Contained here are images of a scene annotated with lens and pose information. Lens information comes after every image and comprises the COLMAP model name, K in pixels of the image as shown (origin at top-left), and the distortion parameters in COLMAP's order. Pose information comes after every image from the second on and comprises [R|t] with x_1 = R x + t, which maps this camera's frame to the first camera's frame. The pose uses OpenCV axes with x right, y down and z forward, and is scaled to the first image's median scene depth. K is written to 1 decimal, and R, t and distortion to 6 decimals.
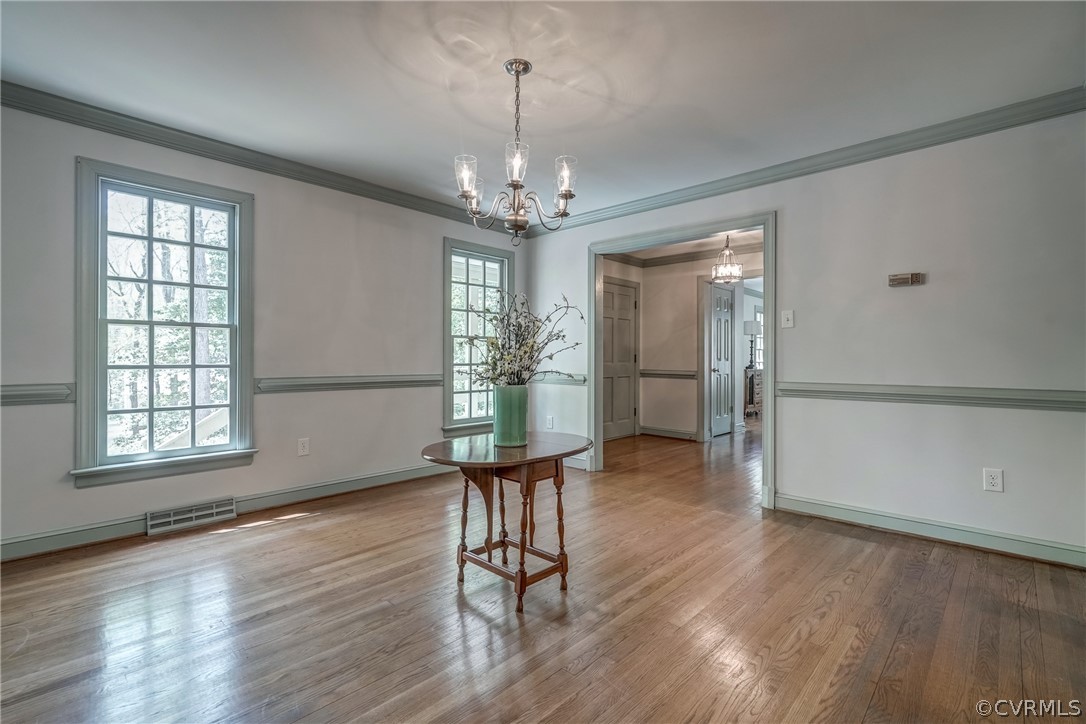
lens RADIAL K [[492.0, 0, 543.0], [0, 492.0, 362.0], [0, 0, 1]] dist [-0.001623, 0.001220]
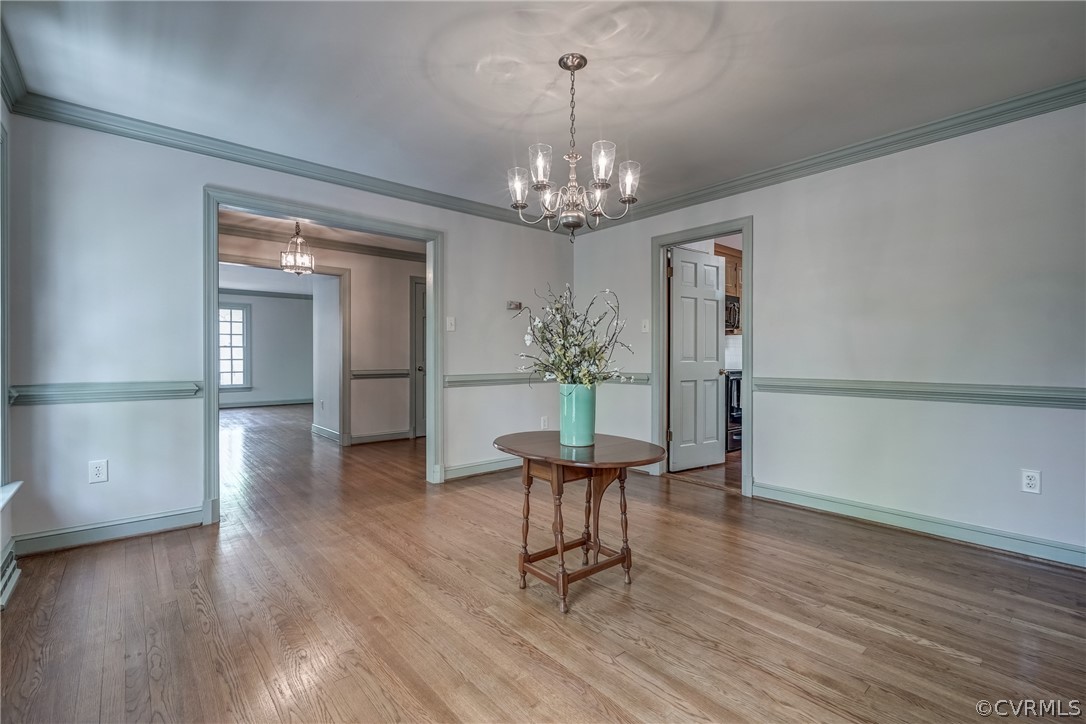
lens RADIAL K [[492.0, 0, 543.0], [0, 492.0, 362.0], [0, 0, 1]] dist [-0.001623, 0.001220]
pose [[0.107068, -0.013782, 0.994156, -0.900121], [0.005543, 0.999897, 0.013265, -0.009823], [-0.994236, 0.004090, 0.107134, 0.822587]]
